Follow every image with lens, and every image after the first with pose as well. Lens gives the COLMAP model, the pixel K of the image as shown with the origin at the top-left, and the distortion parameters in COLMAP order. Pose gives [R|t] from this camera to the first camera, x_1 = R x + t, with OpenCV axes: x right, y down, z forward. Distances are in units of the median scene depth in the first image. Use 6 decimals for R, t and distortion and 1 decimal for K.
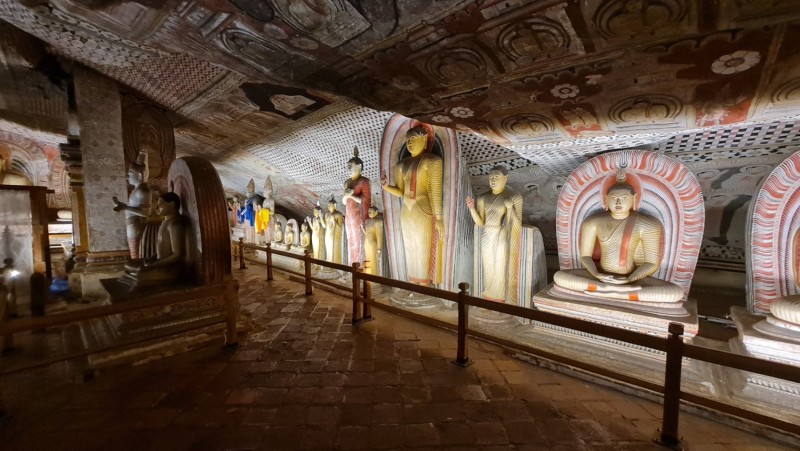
lens RADIAL K [[315.8, 0, 401.6], [0, 315.8, 231.5], [0, 0, 1]] dist [0.000232, 0.000166]
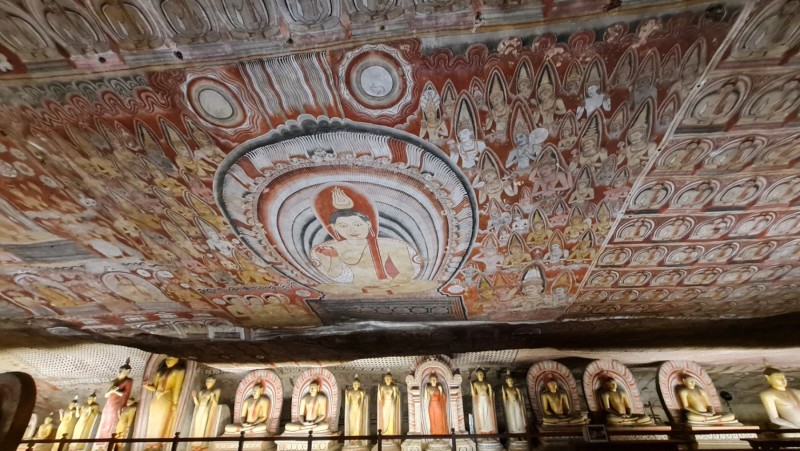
lens RADIAL K [[315.8, 0, 401.6], [0, 315.8, 231.5], [0, 0, 1]] dist [0.000232, 0.000166]
pose [[0.809964, 0.220800, 0.543329, -0.039076], [0.080952, 0.875465, -0.476453, 0.064879], [-0.580866, 0.429893, 0.691221, -1.449745]]
